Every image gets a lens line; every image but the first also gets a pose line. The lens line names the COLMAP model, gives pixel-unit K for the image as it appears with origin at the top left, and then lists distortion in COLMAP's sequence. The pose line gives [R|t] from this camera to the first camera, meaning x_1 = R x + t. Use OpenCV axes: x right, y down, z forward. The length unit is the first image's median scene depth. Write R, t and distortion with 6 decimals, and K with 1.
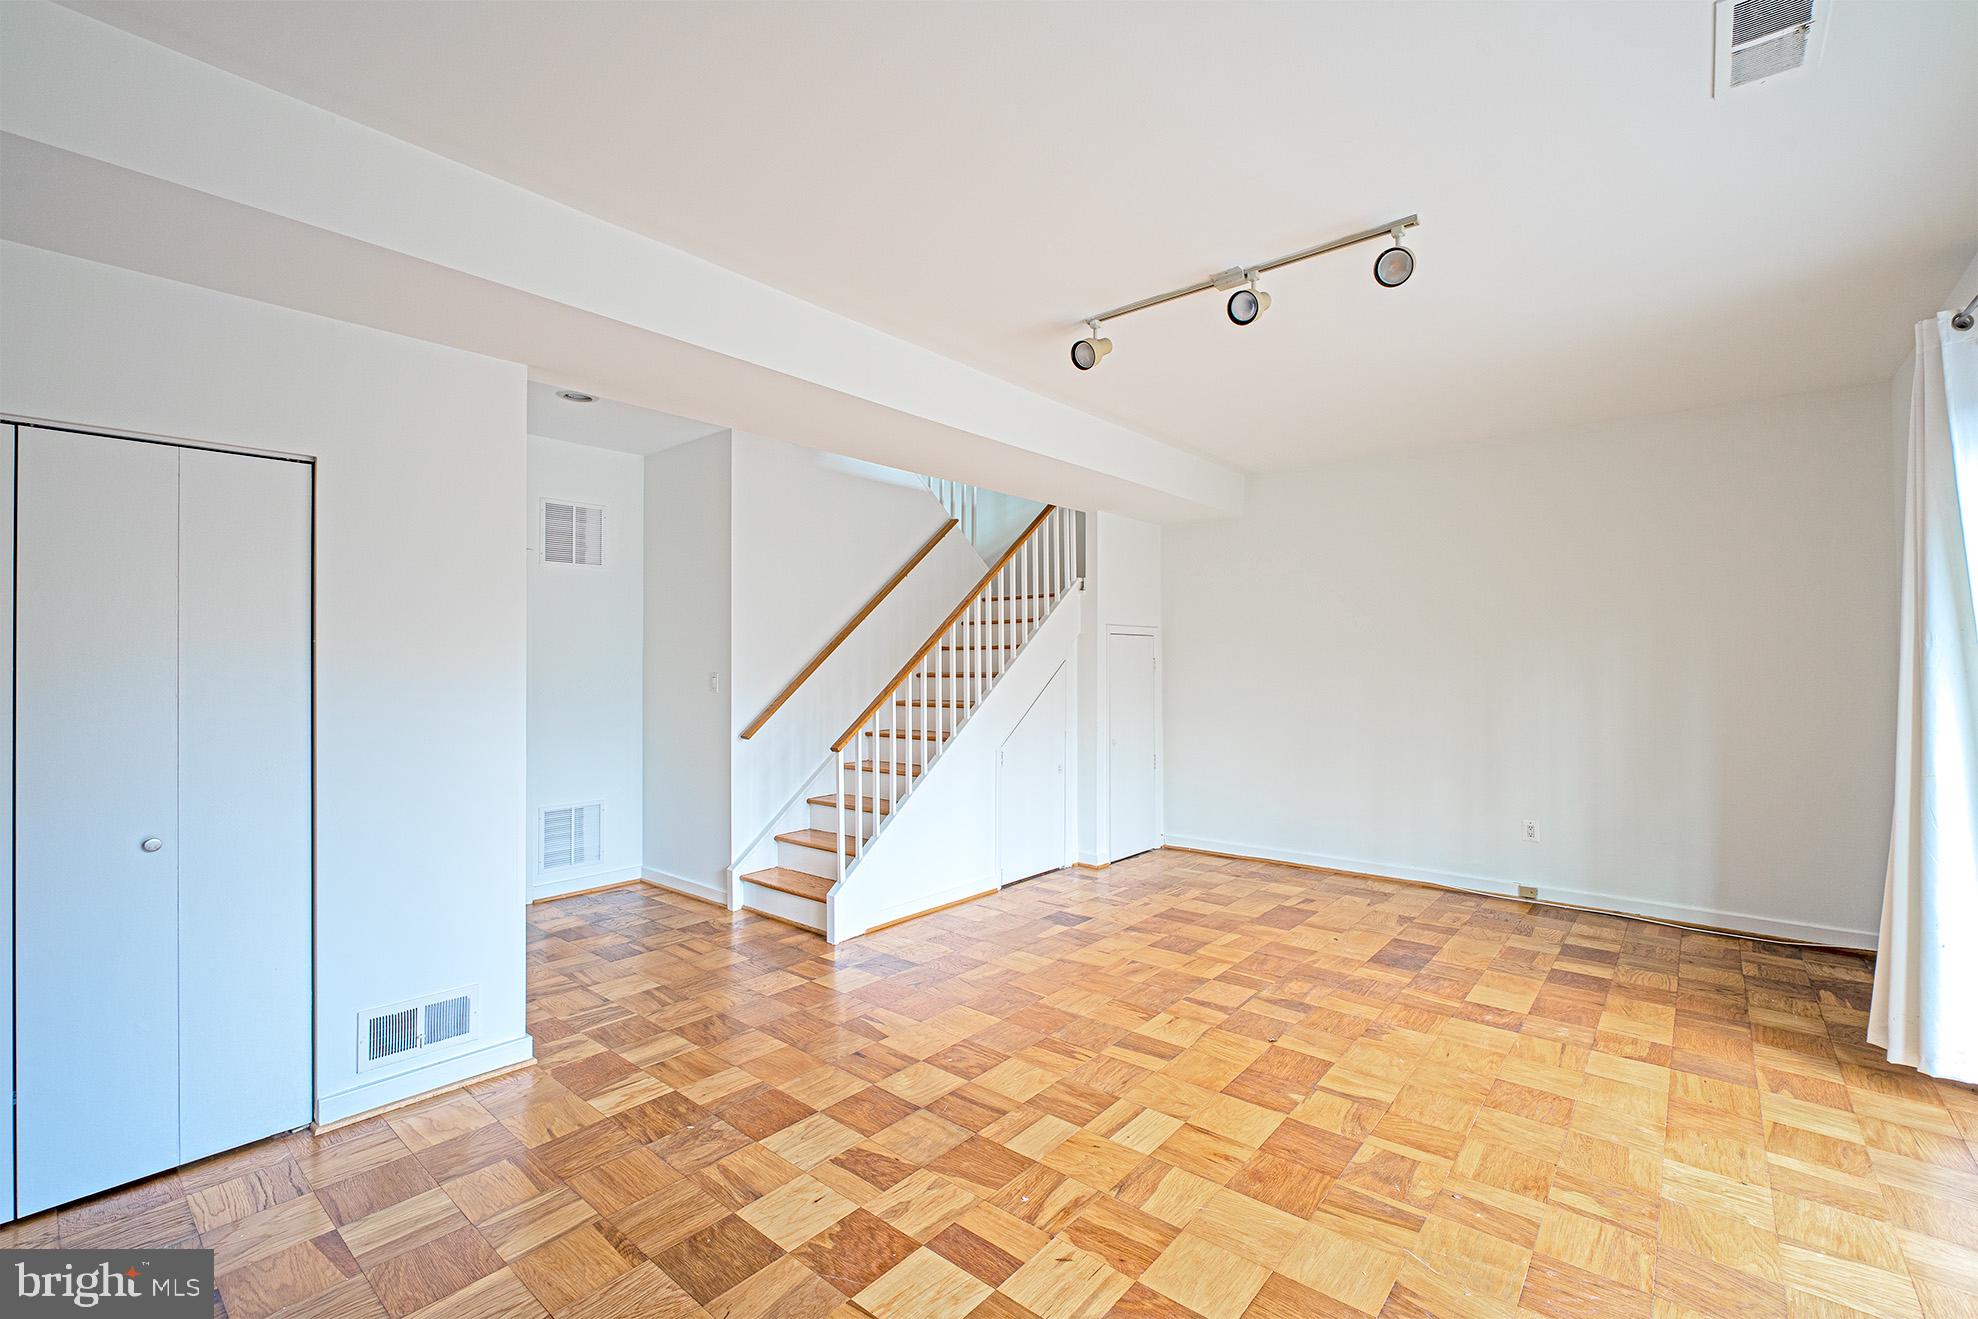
lens RADIAL K [[863.4, 0, 982.2], [0, 863.4, 654.1], [0, 0, 1]] dist [-0.007226, -0.000074]
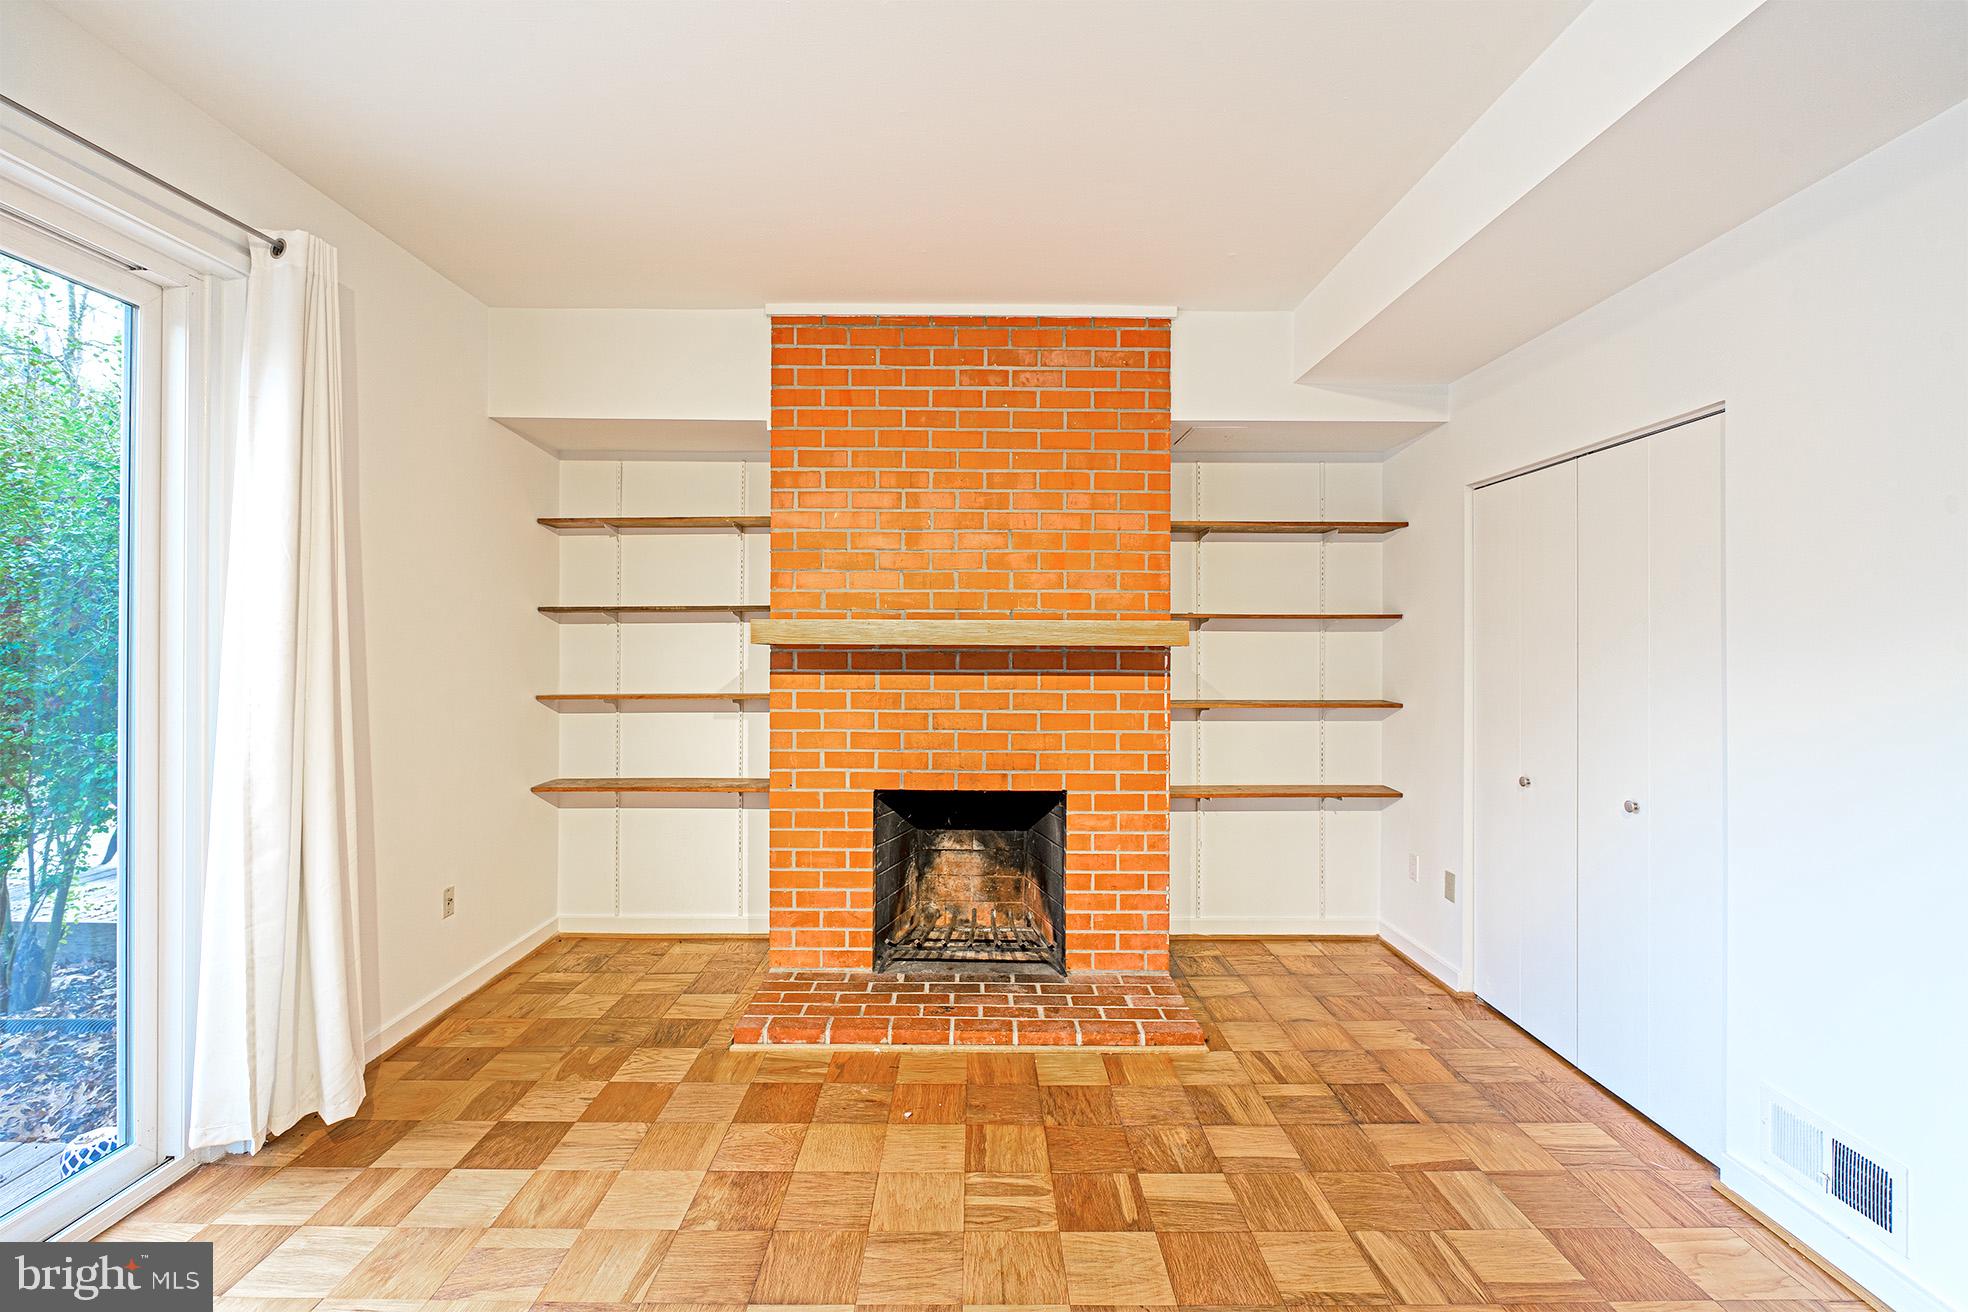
lens RADIAL K [[874.5, 0, 977.7], [0, 874.5, 635.8], [0, 0, 1]] dist [-0.006366, -0.000508]
pose [[-0.761857, -0.003354, -0.647737, 0.327995], [0.005637, 0.999914, -0.011807, 0.009928], [0.647721, -0.012647, -0.761773, 1.093467]]
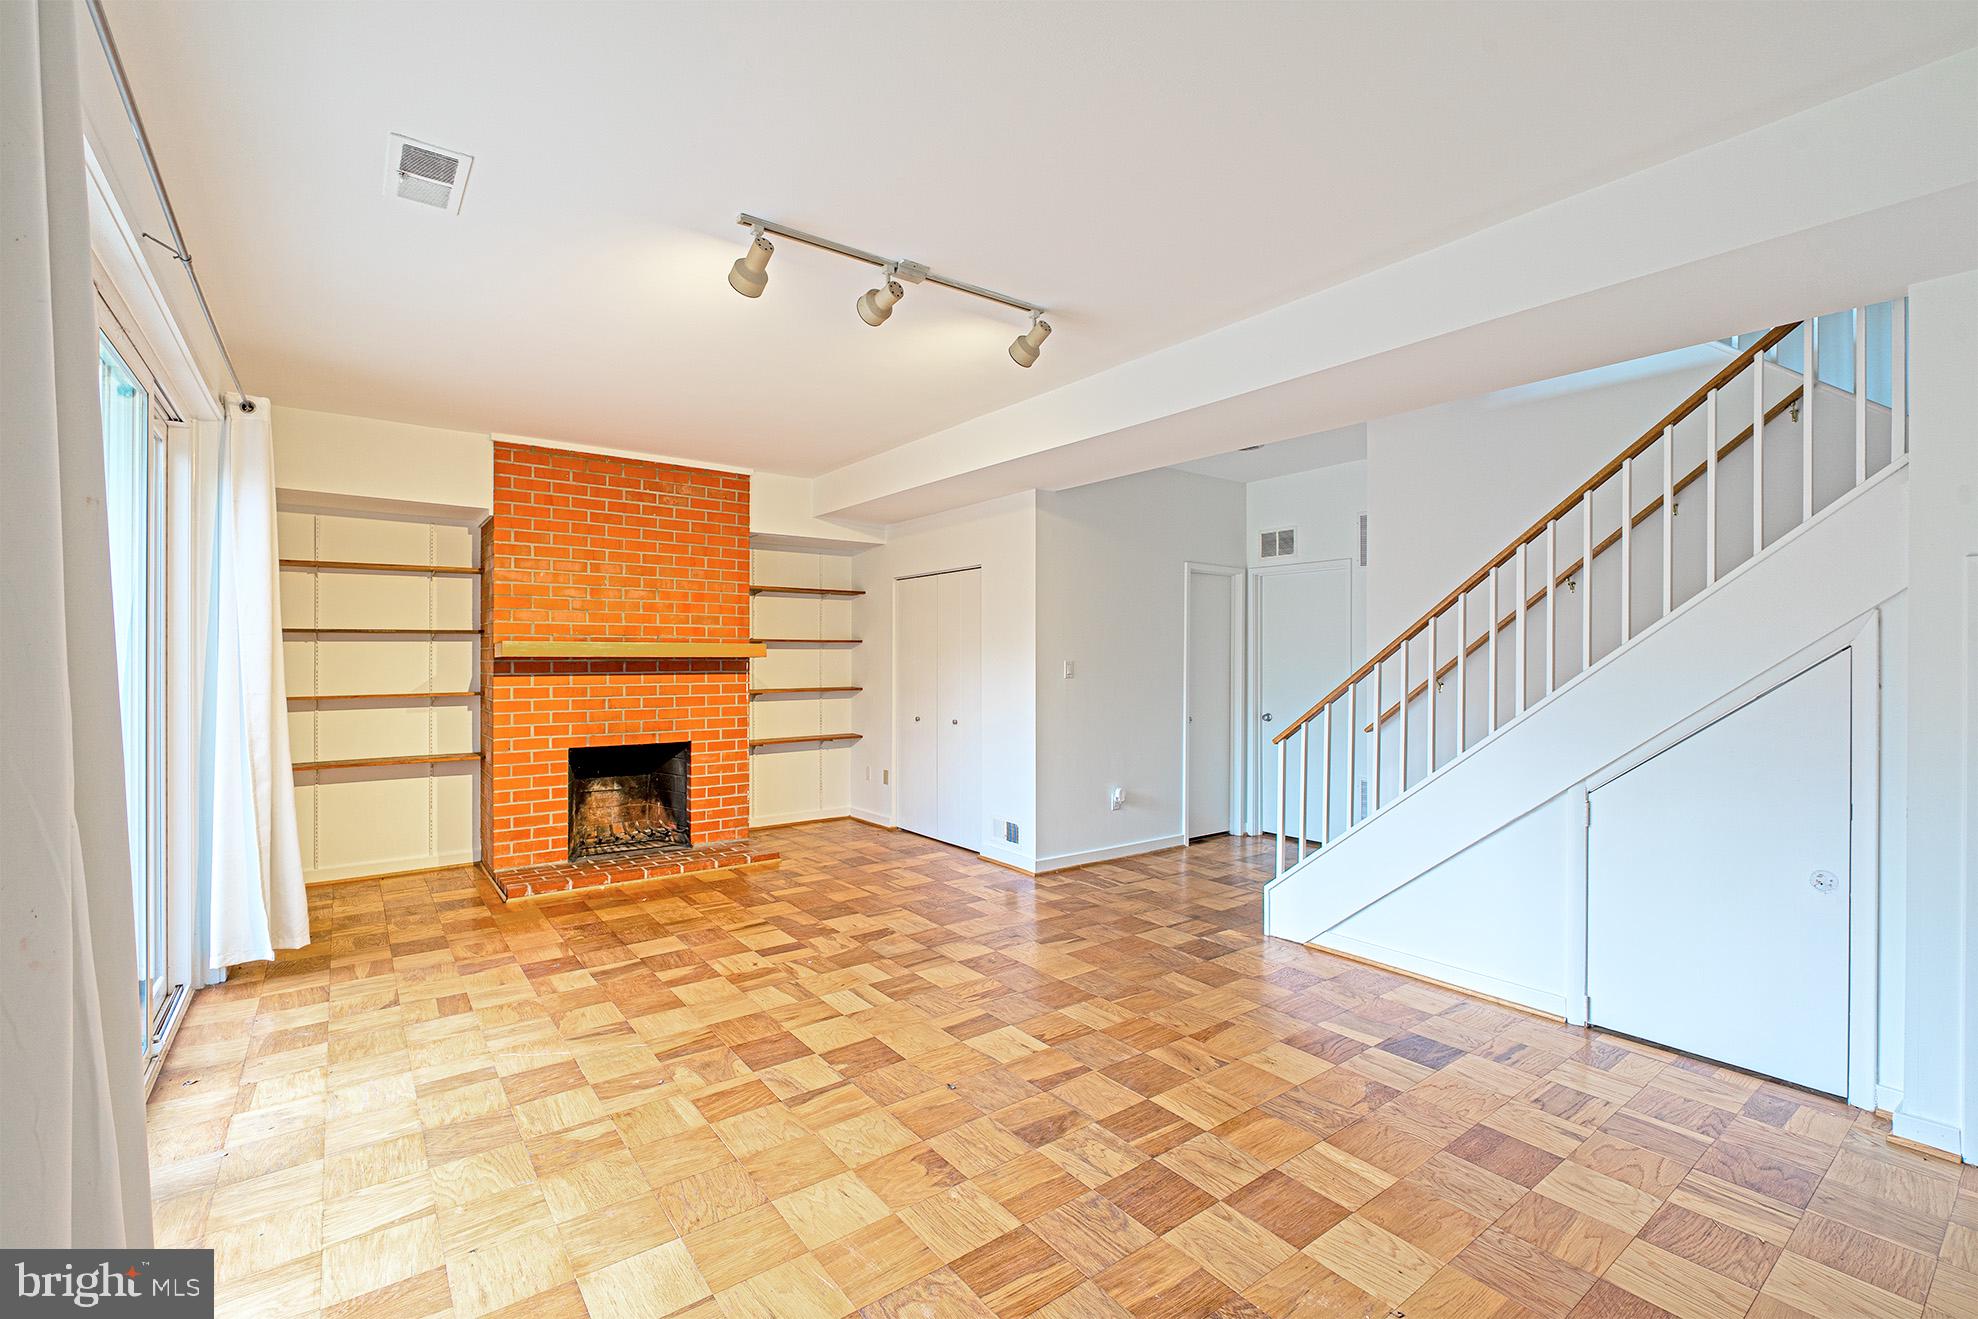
lens RADIAL K [[852.3, 0, 998.9], [0, 852.3, 657.2], [0, 0, 1]] dist [-0.005316, -0.000192]
pose [[-0.213088, 0.002373, -0.977030, 1.344358], [0.010736, 0.999942, 0.000087, 0.017945], [0.976974, -0.010471, -0.213101, 1.424142]]
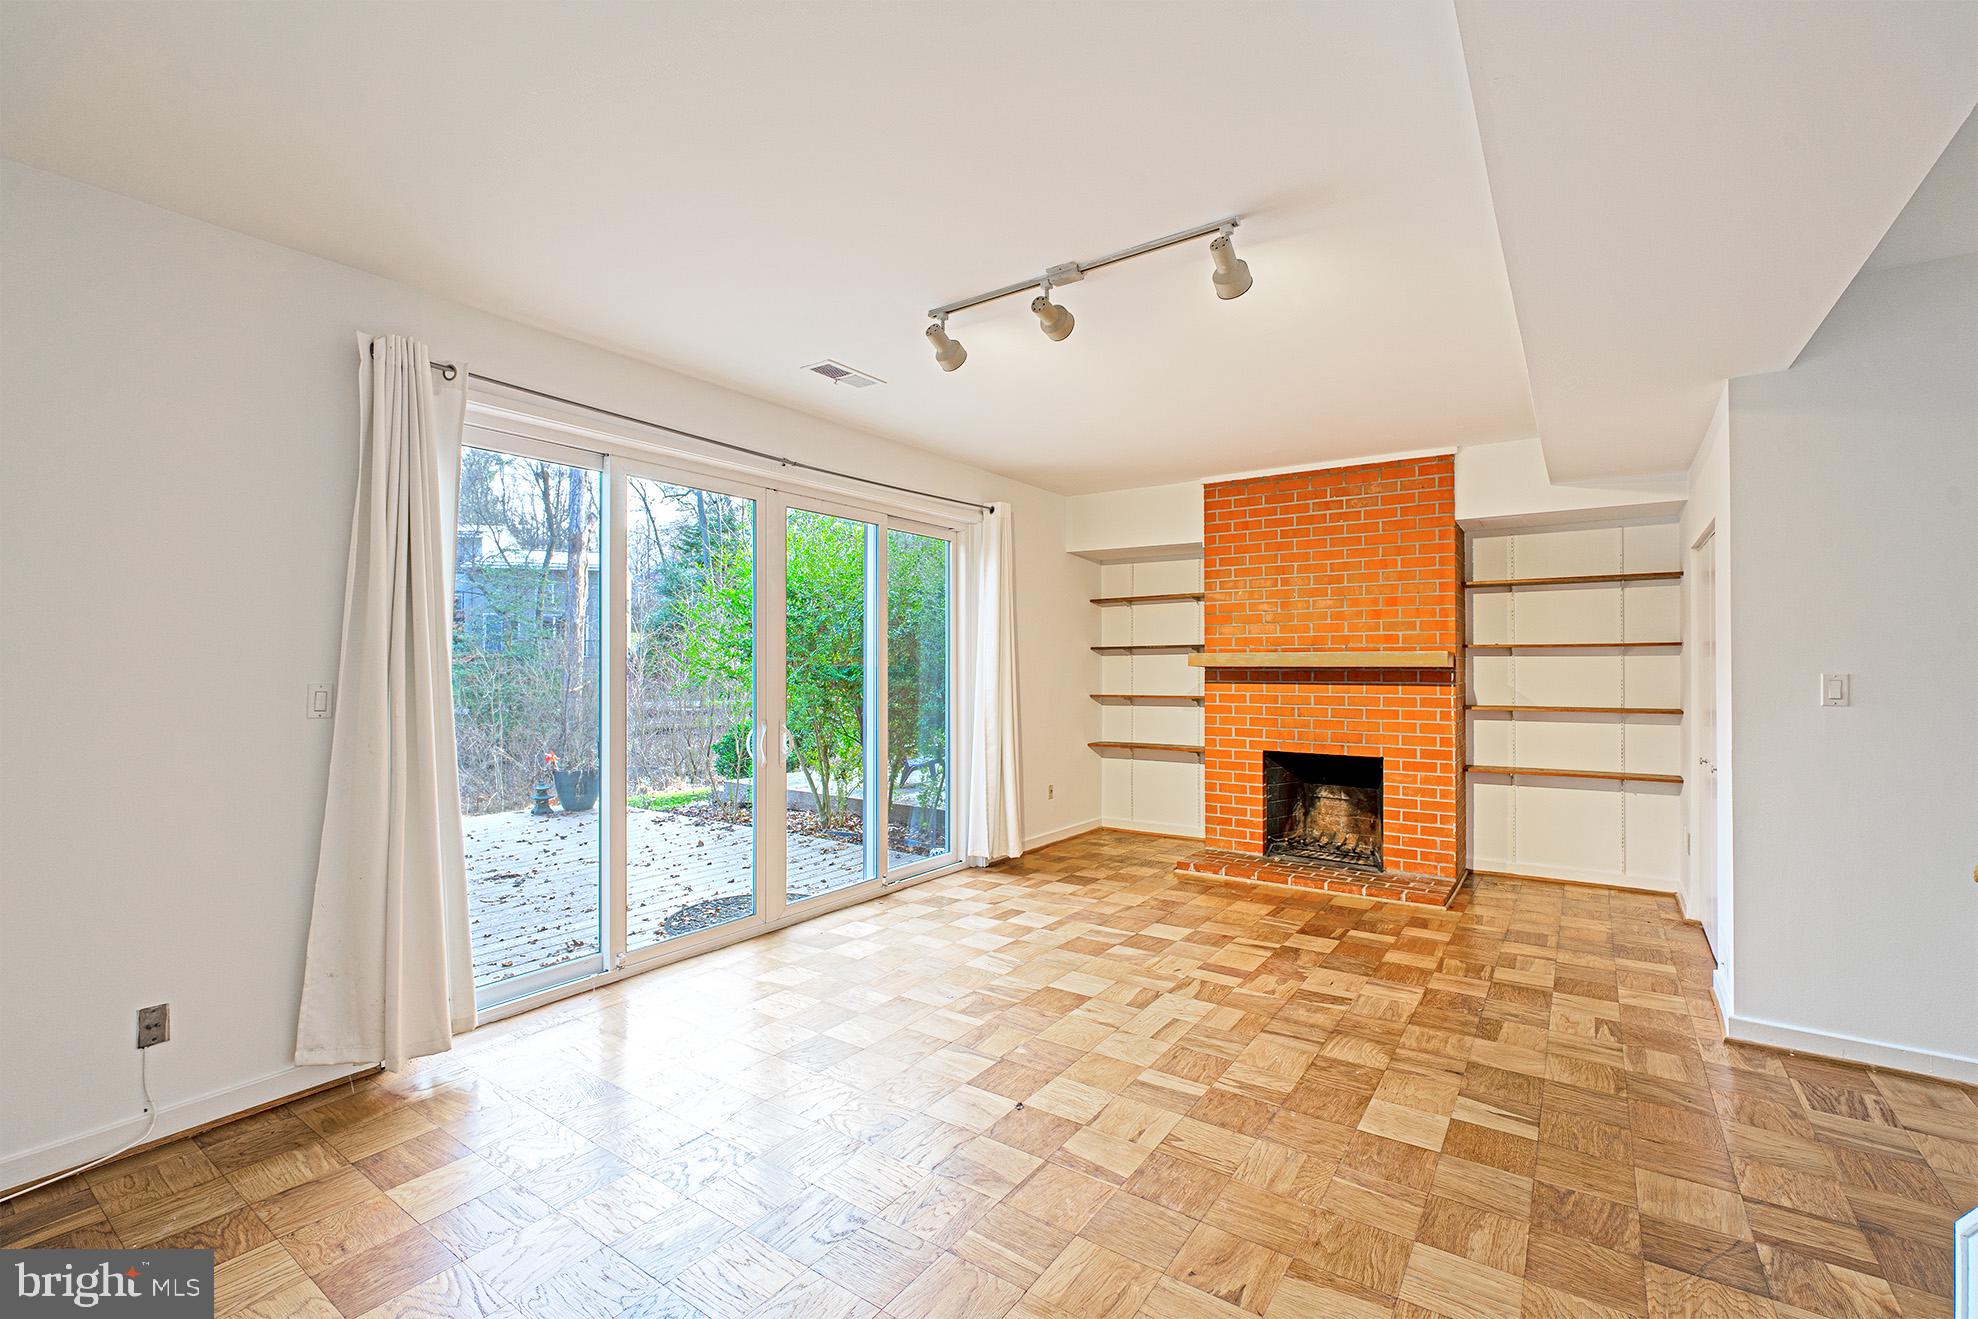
lens RADIAL K [[862.9, 0, 986.5], [0, 862.9, 662.0], [0, 0, 1]] dist [-0.005967, -0.000022]
pose [[-0.995500, 0.002345, -0.094734, 0.518197], [0.003831, 0.999872, -0.015506, 0.026360], [0.094685, -0.015799, -0.995382, 2.134010]]
